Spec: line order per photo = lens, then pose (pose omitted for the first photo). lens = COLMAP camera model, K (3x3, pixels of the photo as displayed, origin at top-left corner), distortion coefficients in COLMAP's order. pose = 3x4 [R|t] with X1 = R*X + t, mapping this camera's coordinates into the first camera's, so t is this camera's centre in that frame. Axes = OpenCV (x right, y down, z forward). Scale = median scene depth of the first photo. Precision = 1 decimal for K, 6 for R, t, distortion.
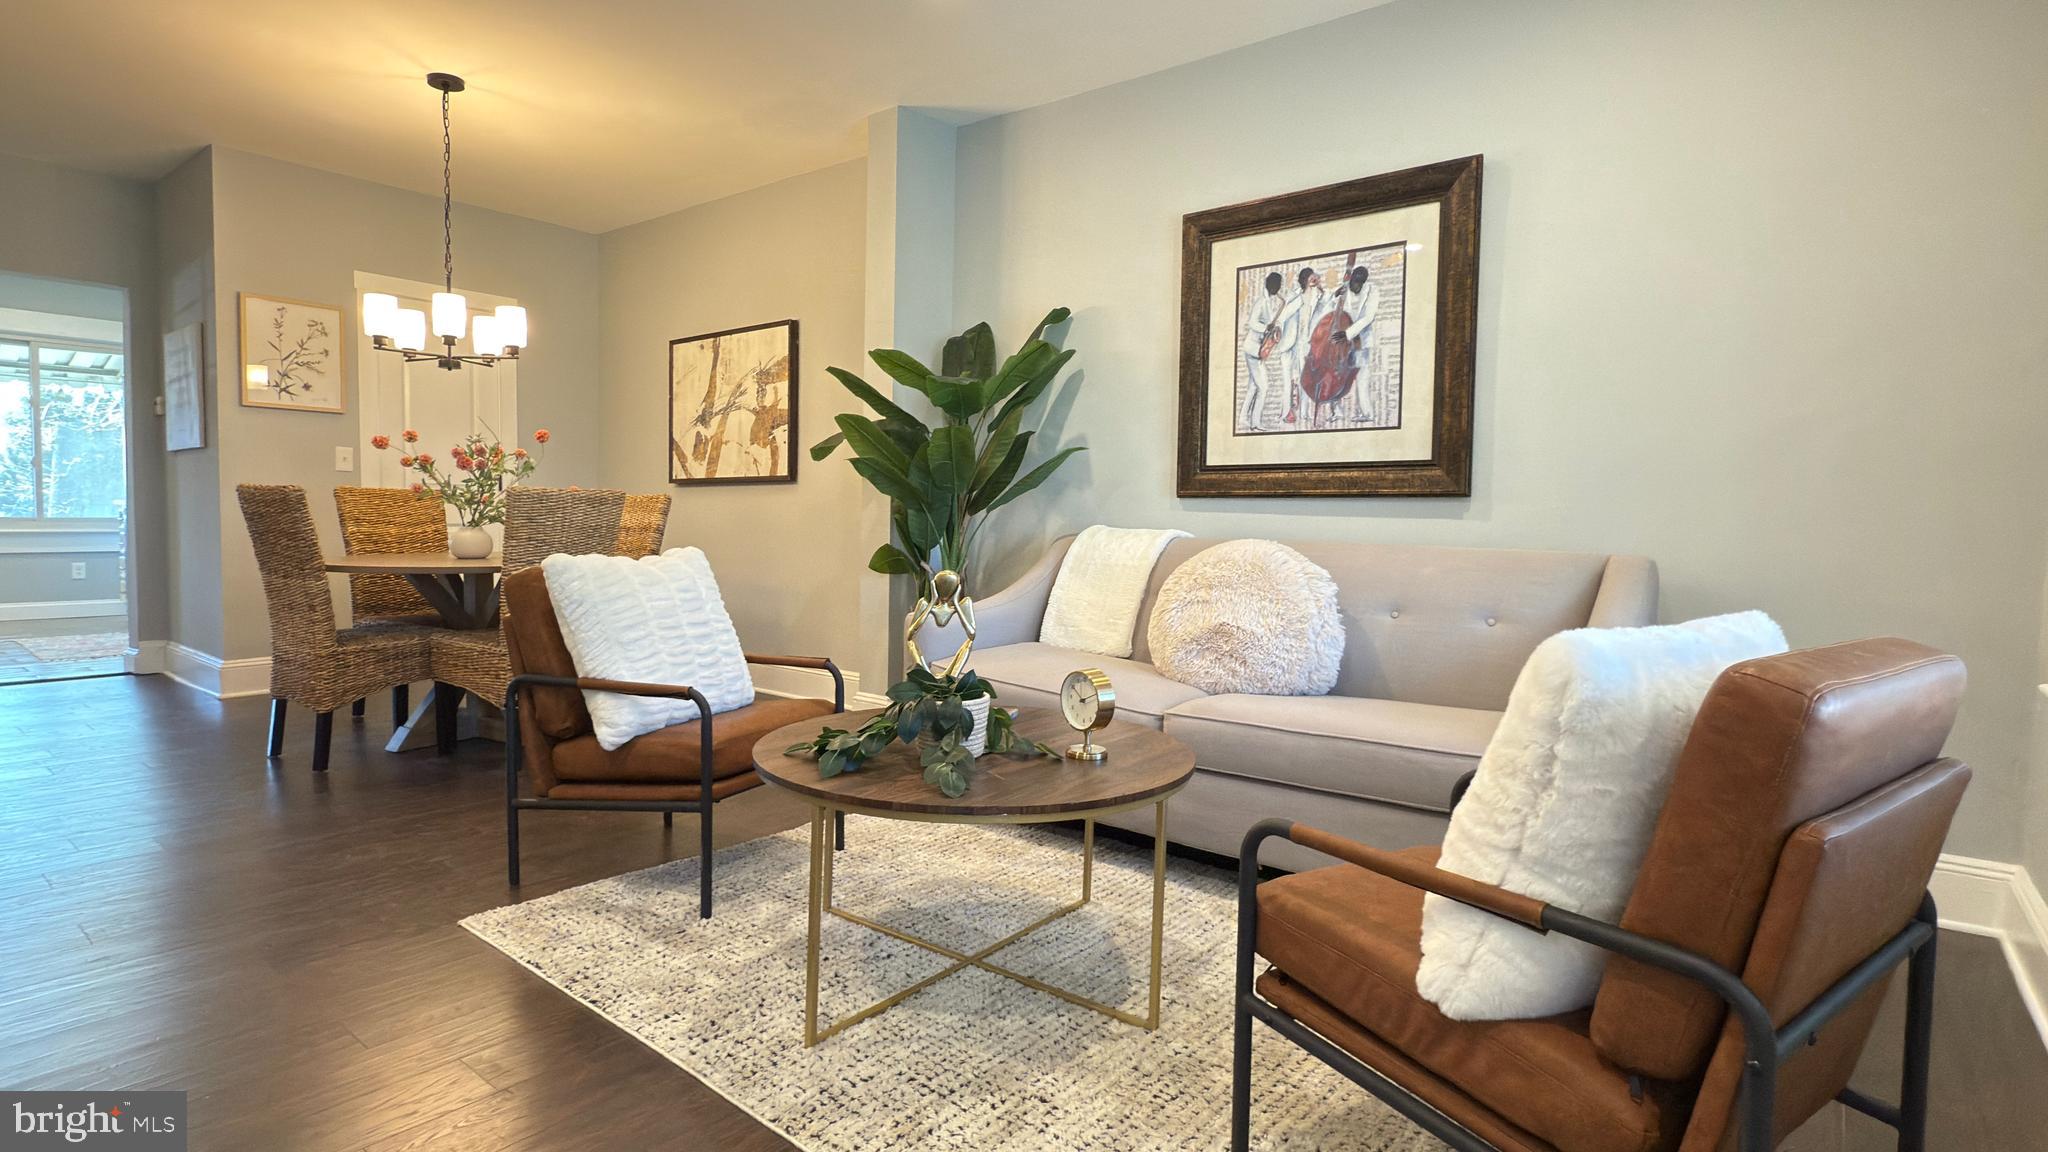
lens RADIAL K [[1016.8, 0, 1034.1], [0, 1016.8, 569.0], [0, 0, 1]] dist [-0.000072, 0.000662]
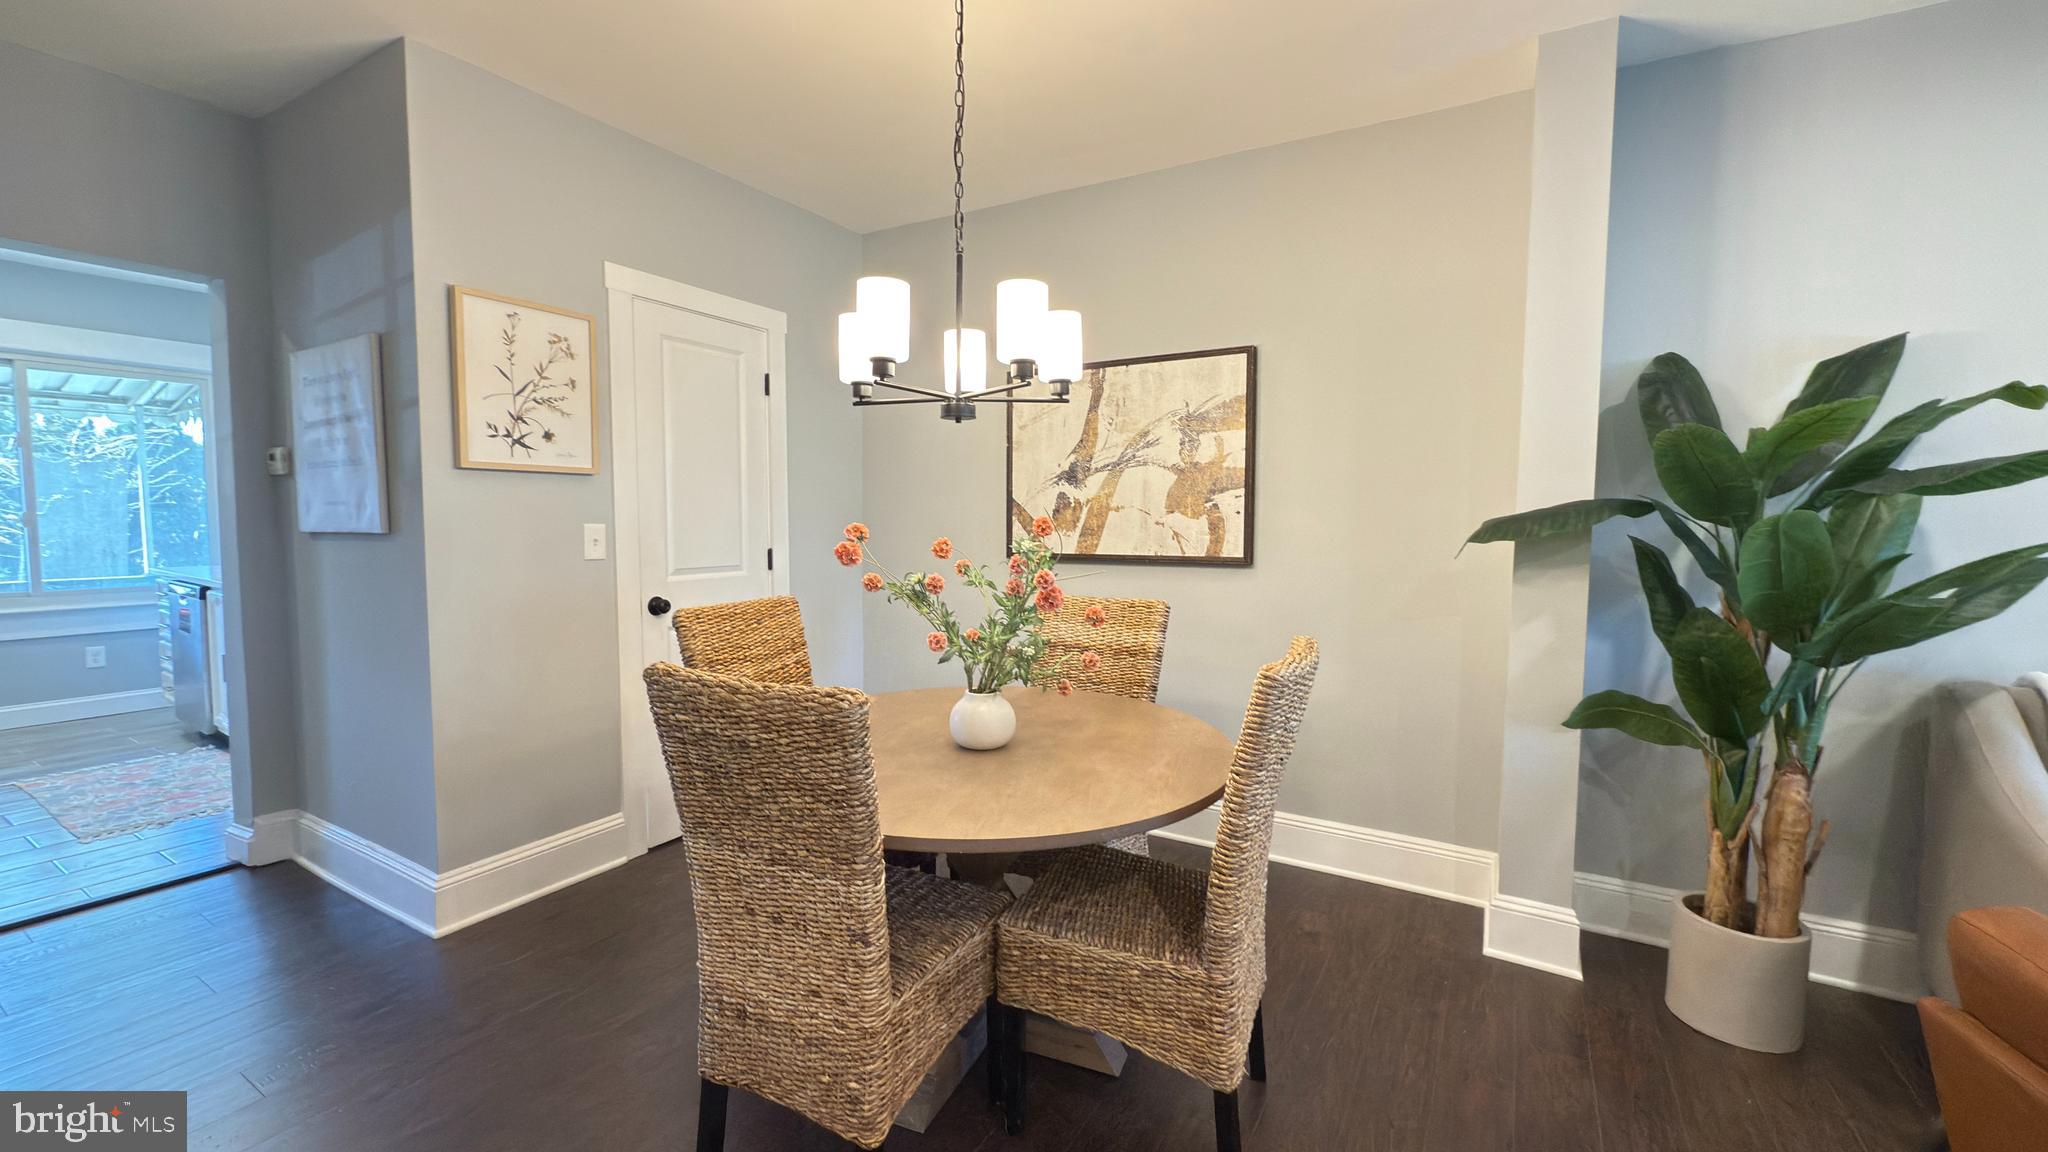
lens RADIAL K [[817.4, 0, 1029.3], [0, 817.4, 567.1], [0, 0, 1]] dist [0.002297, -0.000321]
pose [[0.990940, -0.018825, 0.132977, -0.465964], [0.017166, 0.999760, 0.013616, -0.093683], [-0.133201, -0.011210, 0.991026, 0.422615]]
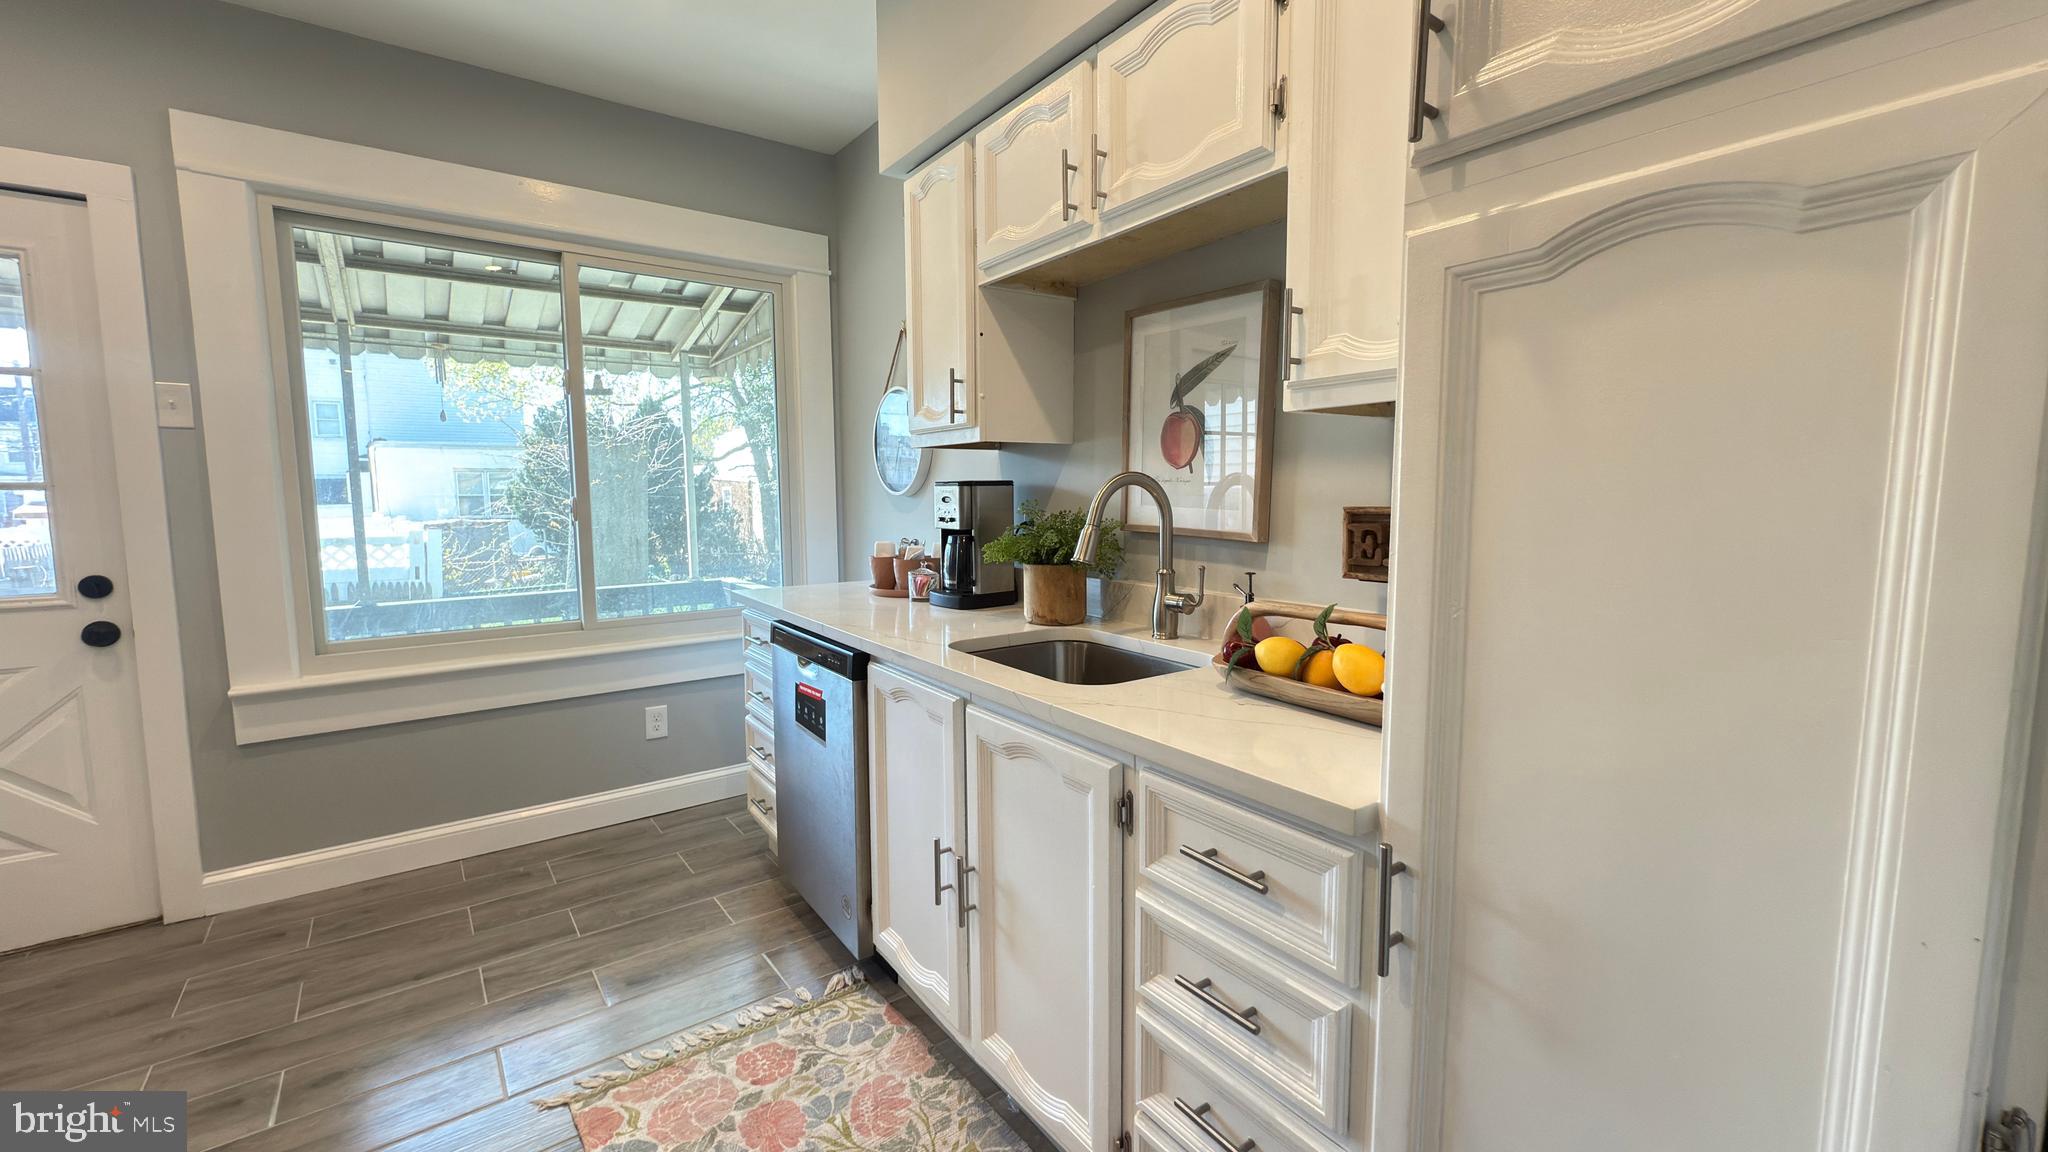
lens RADIAL K [[817.4, 0, 1024.0], [0, 817.4, 573.1], [0, 0, 1]] dist [0.002297, -0.000321]
pose [[0.970098, 0.003156, -0.242693, -0.992871], [0.006671, 0.999191, 0.039659, -0.127239], [0.242622, -0.040092, 0.969292, 0.978807]]
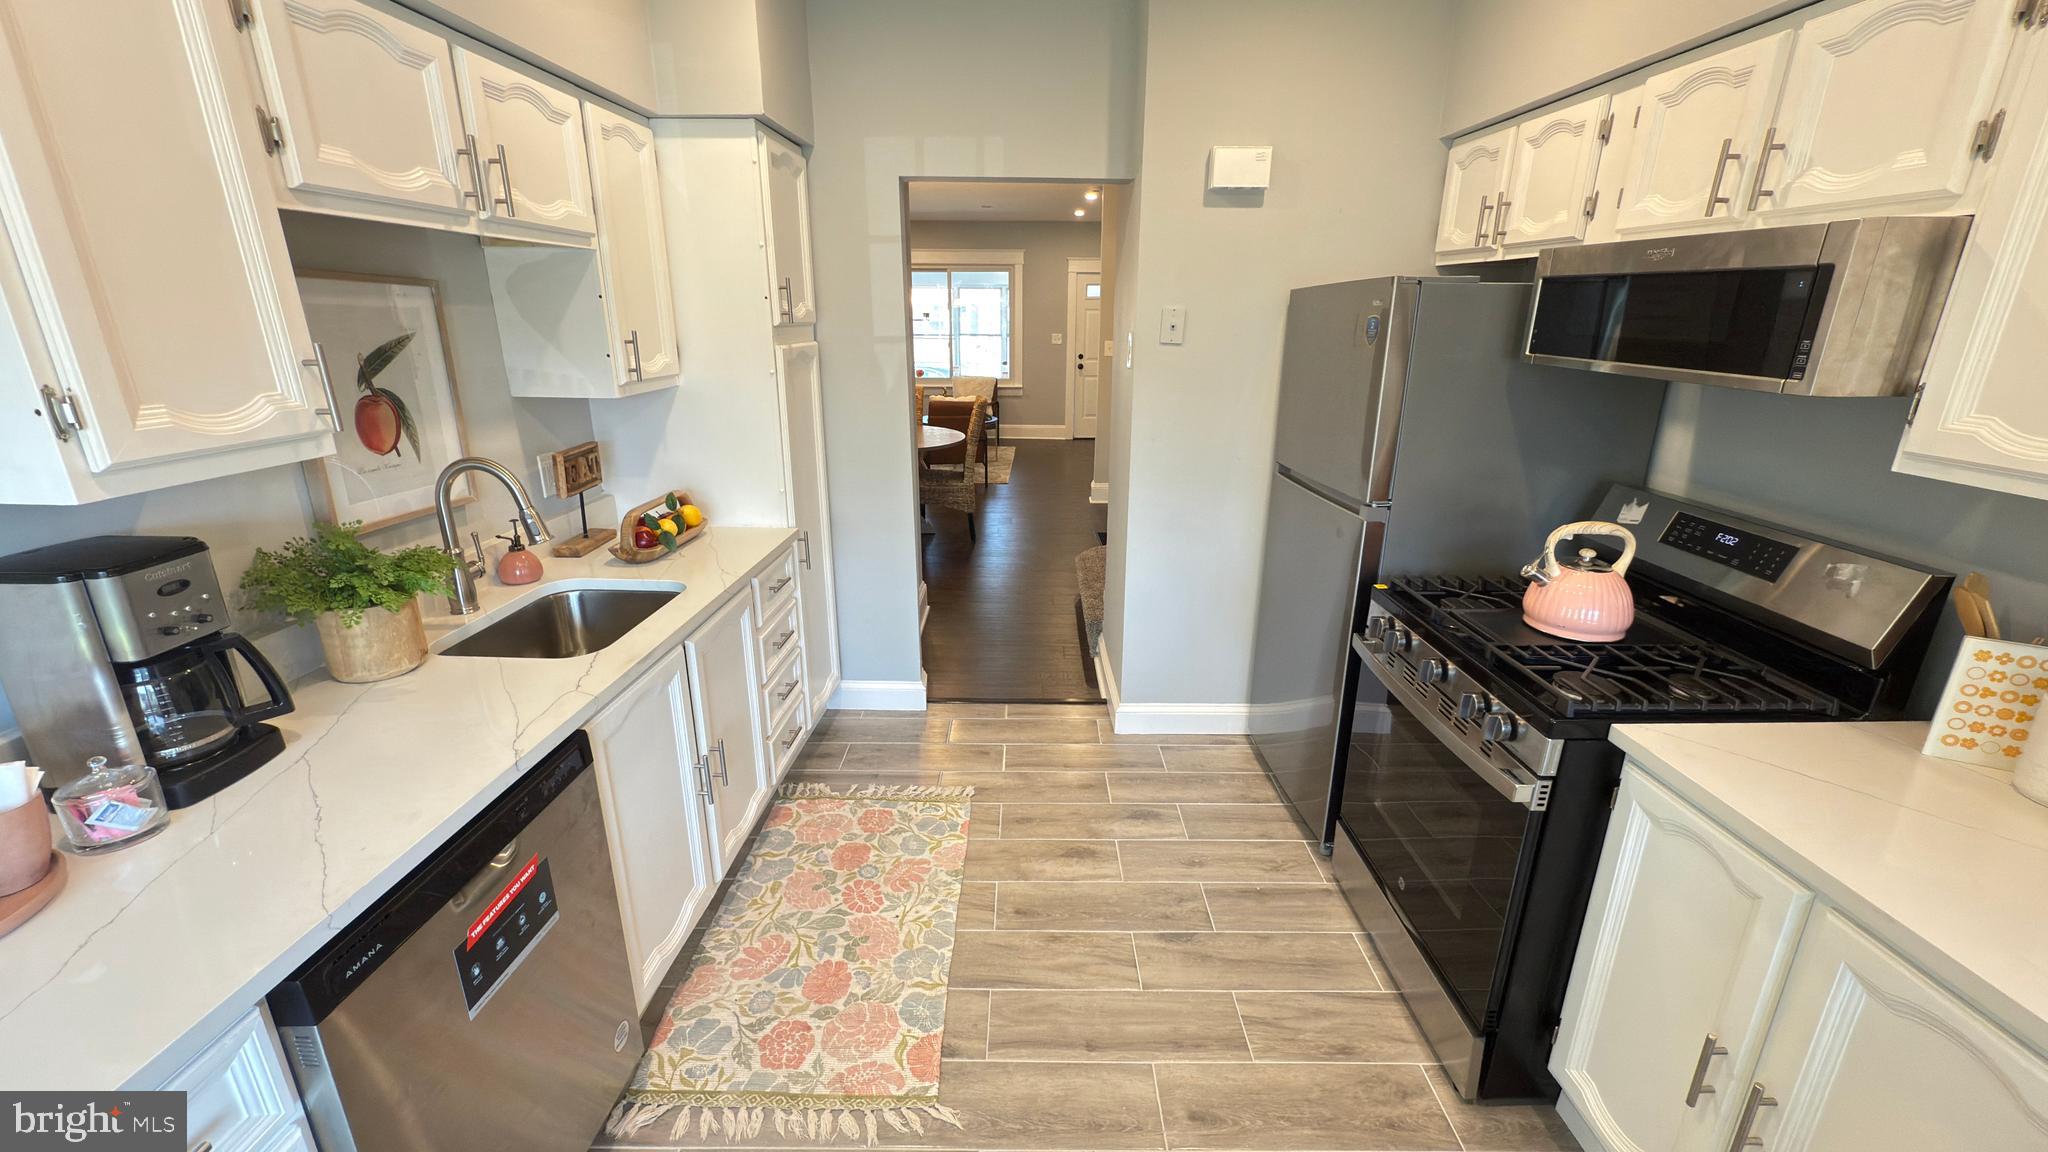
lens RADIAL K [[817.4, 0, 1030.8], [0, 817.4, 572.7], [0, 0, 1]] dist [0.002297, -0.000321]
pose [[-0.625145, -0.260347, 0.735808, -1.423095], [0.026902, 0.934981, 0.353676, -0.220482], [-0.780045, 0.240894, -0.577495, 1.322233]]
